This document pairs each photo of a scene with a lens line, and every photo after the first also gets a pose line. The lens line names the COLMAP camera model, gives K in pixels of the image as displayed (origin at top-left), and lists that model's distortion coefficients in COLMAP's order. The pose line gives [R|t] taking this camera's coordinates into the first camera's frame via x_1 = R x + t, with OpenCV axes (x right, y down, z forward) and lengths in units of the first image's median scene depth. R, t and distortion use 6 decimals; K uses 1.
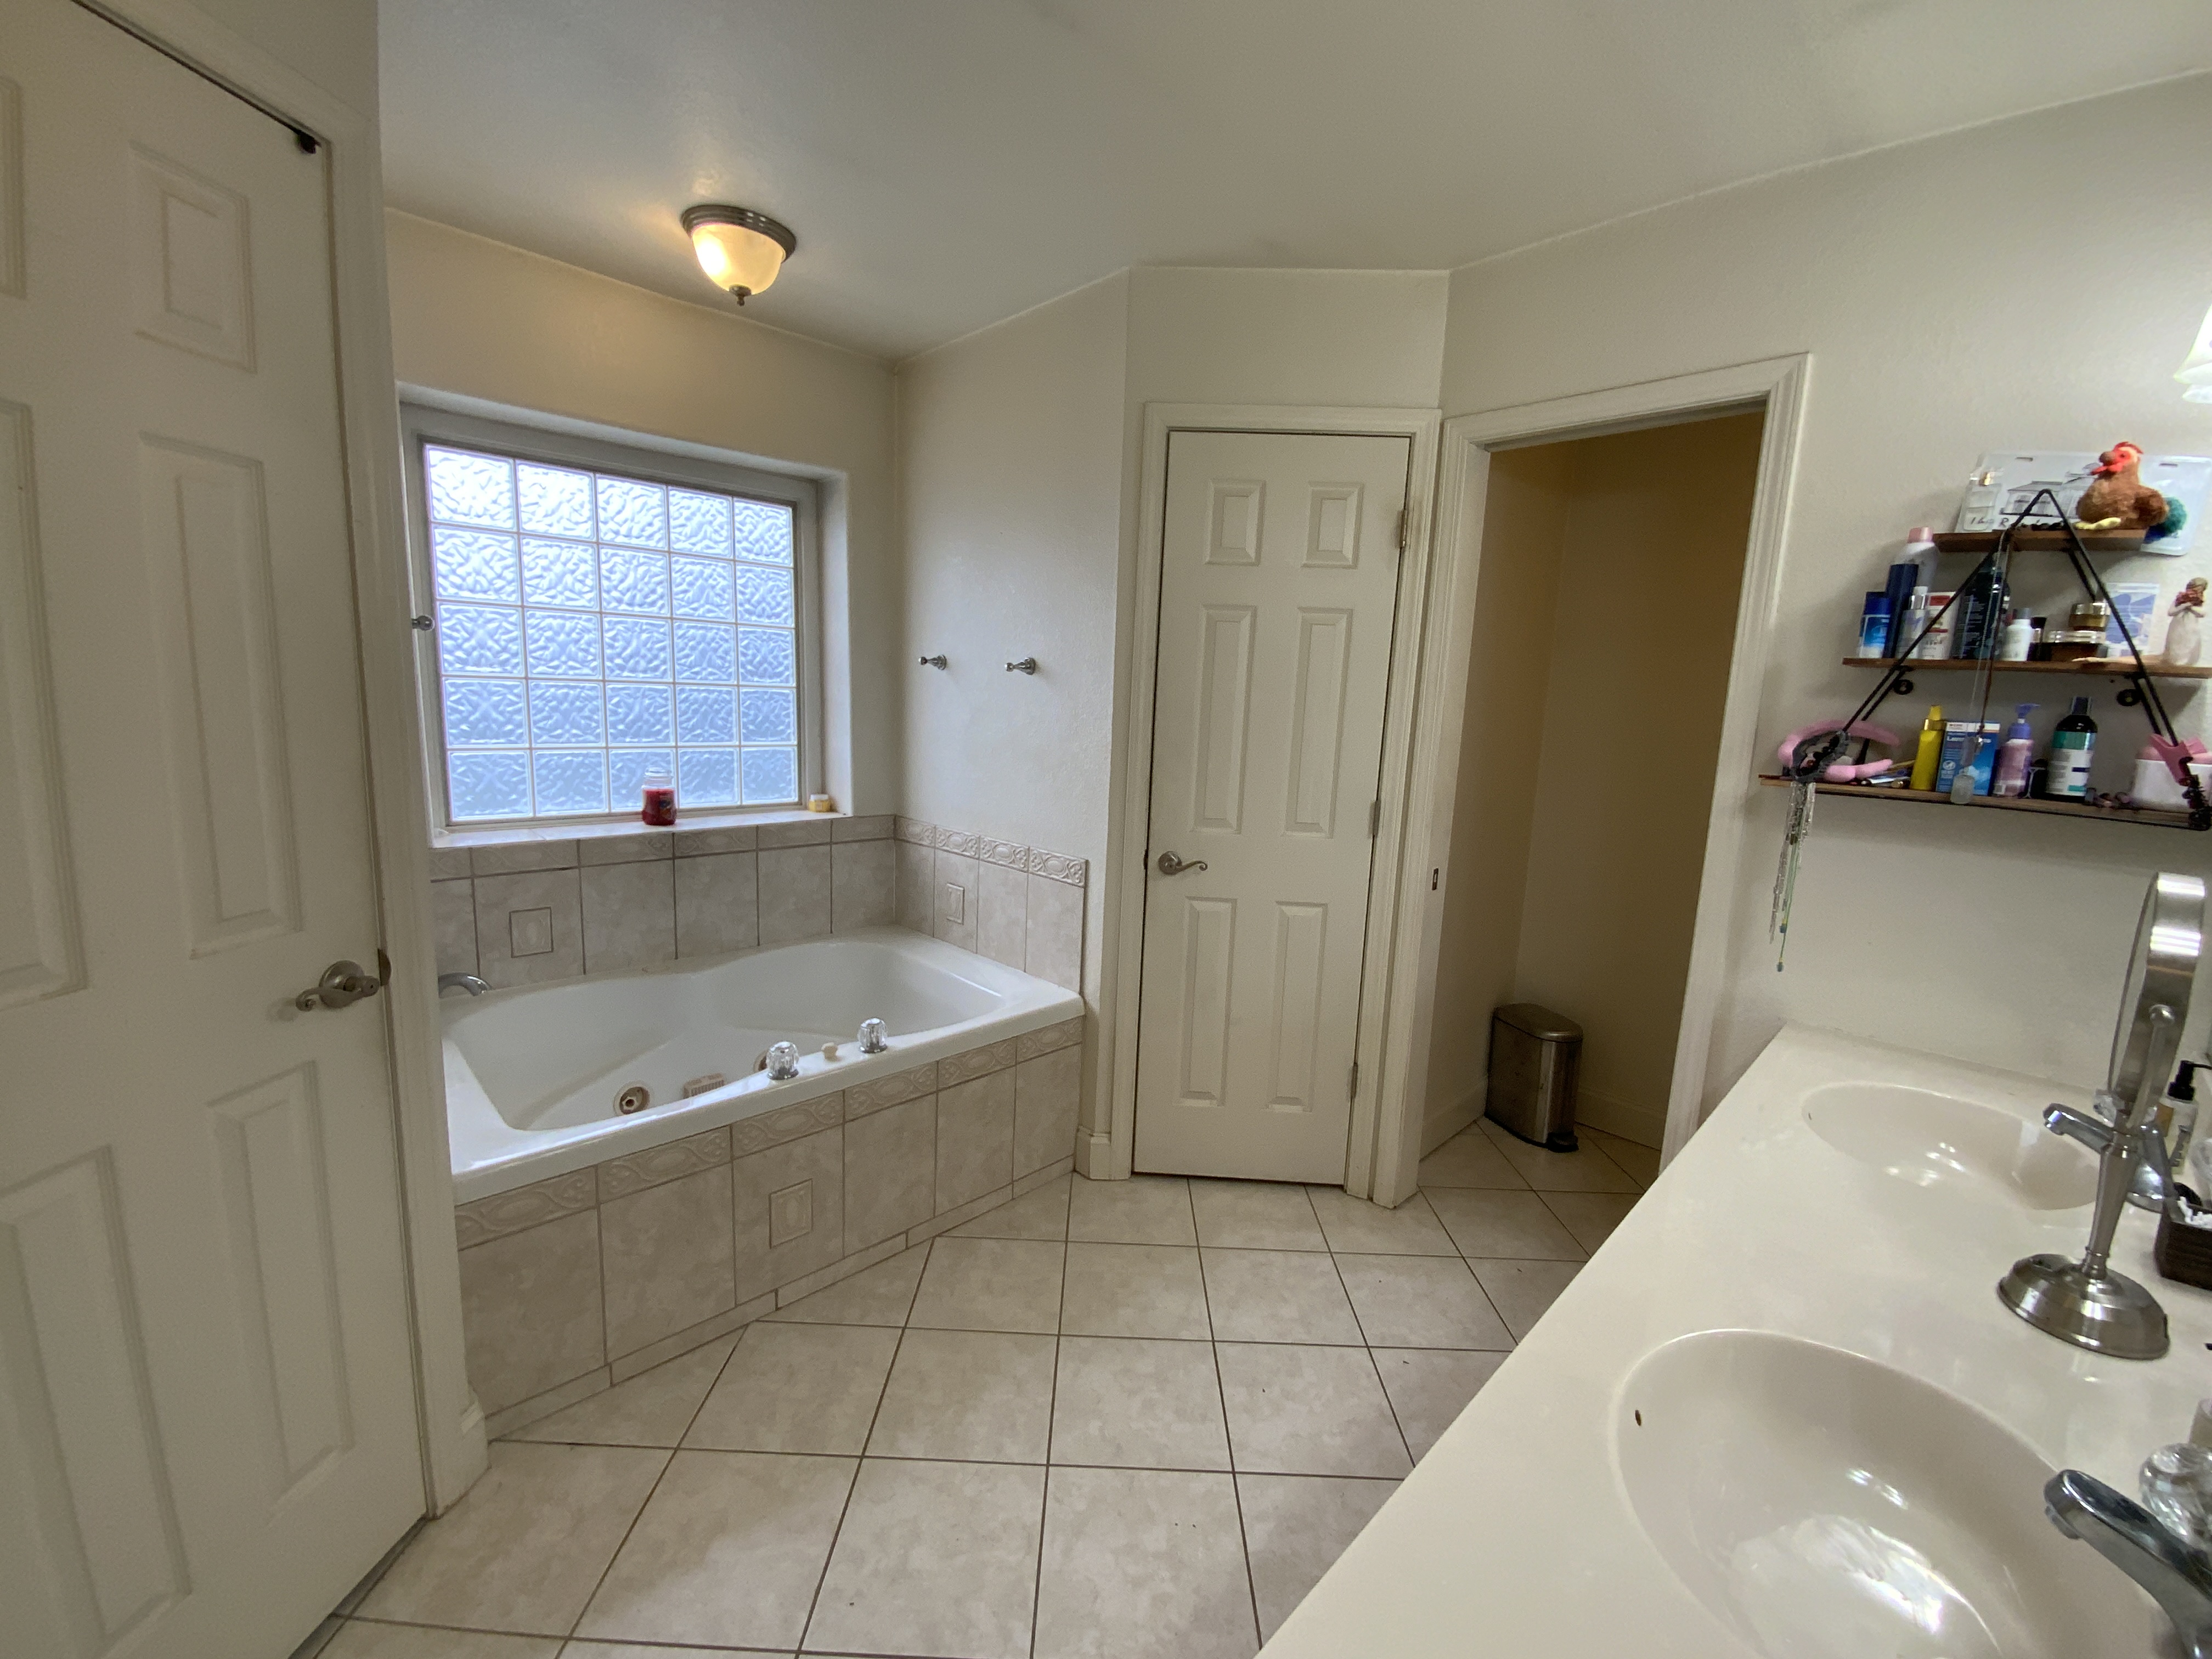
lens RADIAL K [[894.8, 0, 1109.0], [0, 894.8, 816.9], [0, 0, 1]] dist [0.002126, -0.000878]
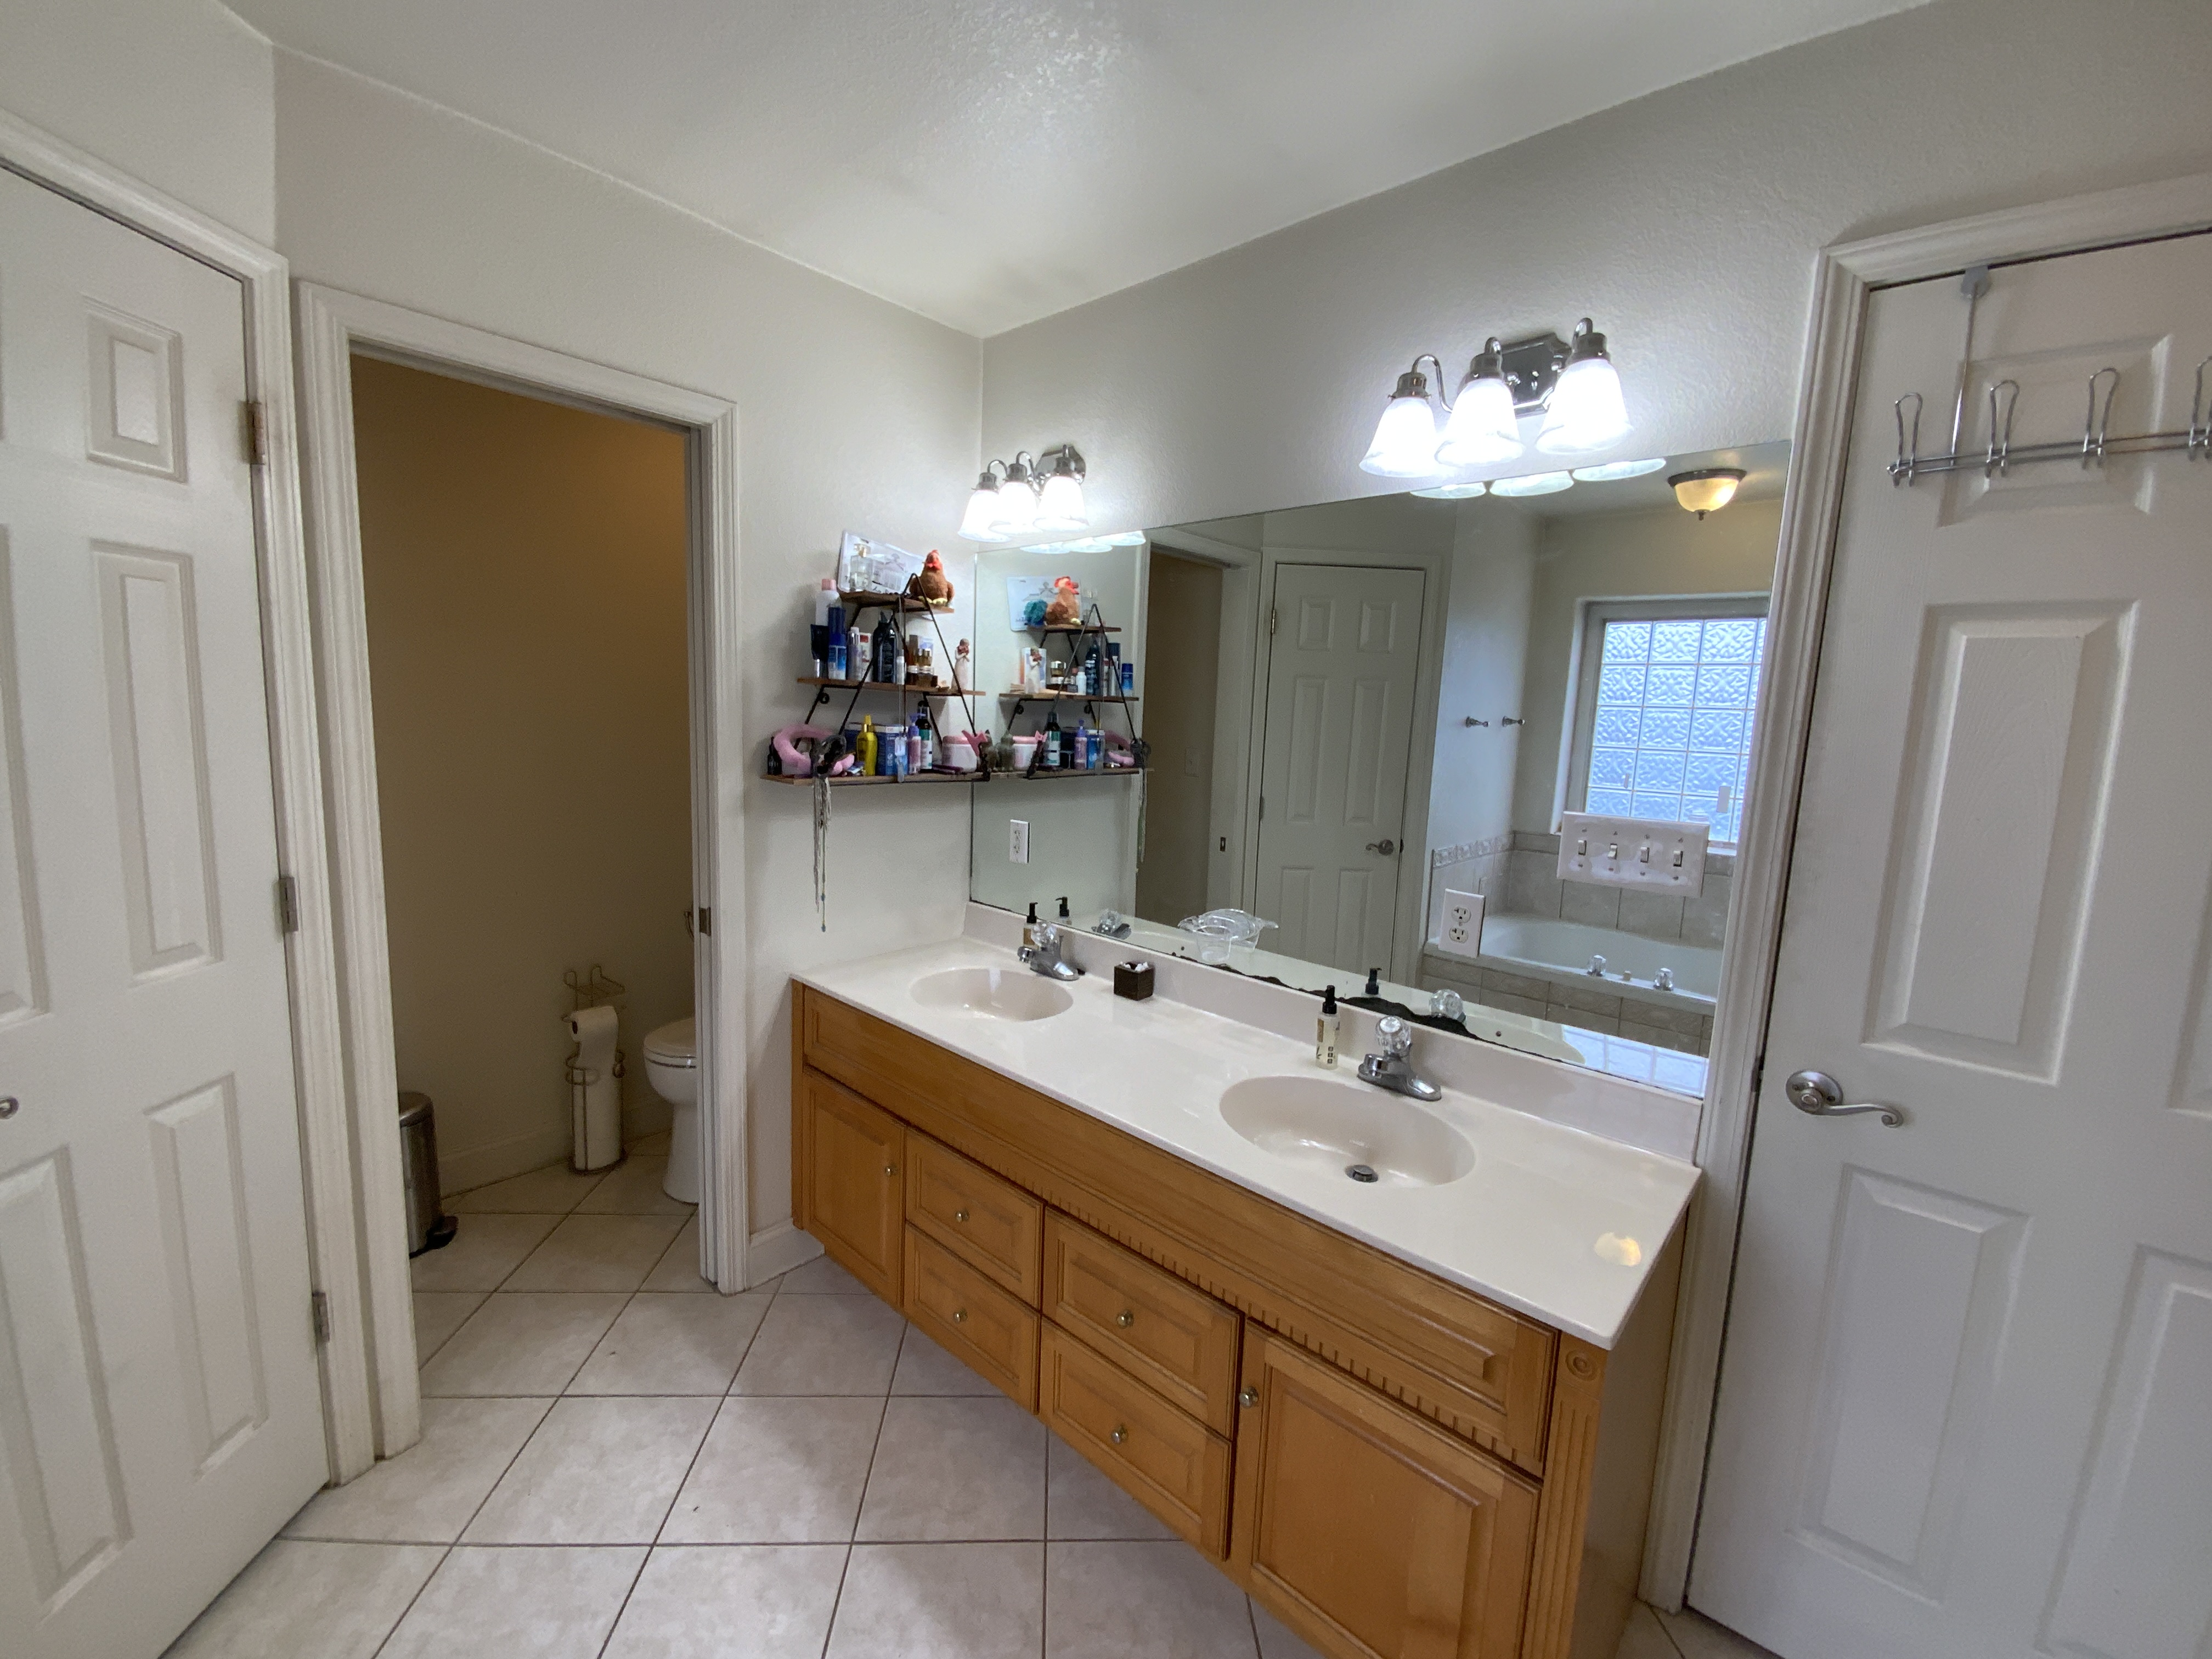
lens RADIAL K [[894.8, 0, 1103.7], [0, 894.8, 823.8], [0, 0, 1]] dist [0.002126, -0.000878]
pose [[-0.034988, -0.167997, 0.985166, -0.410305], [0.100433, 0.980188, 0.170715, -0.131434], [-0.994328, 0.104917, -0.017423, 0.566654]]
